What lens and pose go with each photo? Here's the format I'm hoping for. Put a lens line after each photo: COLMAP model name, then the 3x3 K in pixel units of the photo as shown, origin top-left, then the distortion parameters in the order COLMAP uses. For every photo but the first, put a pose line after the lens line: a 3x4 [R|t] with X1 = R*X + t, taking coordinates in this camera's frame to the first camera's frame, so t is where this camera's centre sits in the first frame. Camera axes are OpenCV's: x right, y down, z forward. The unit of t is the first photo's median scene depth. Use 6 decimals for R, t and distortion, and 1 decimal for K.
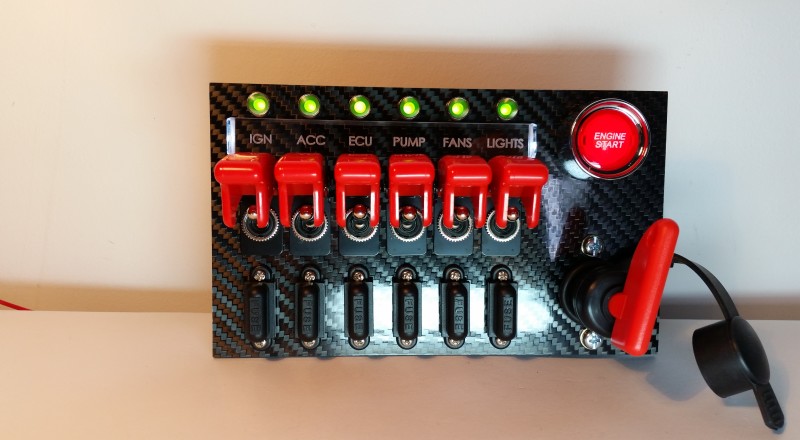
lens RADIAL K [[640.8, 0, 400.8], [0, 640.8, 190.1], [0, 0, 1]] dist [0.093525, 0.001083]
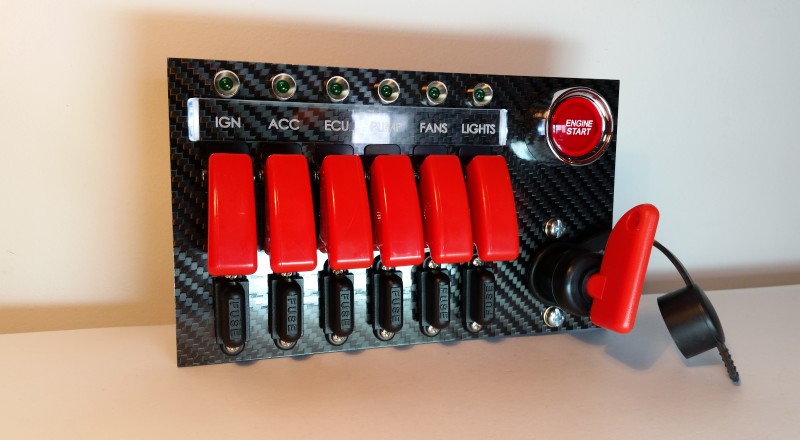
lens RADIAL K [[705.1, 0, 400.0], [0, 705.1, 220.0], [0, 0, 1]] dist [0.060459, 0.001781]
pose [[0.958540, -0.030787, 0.283291, -0.268476], [0.013462, 0.997929, 0.062900, -0.002844], [-0.284640, -0.056479, 0.956969, -0.016903]]
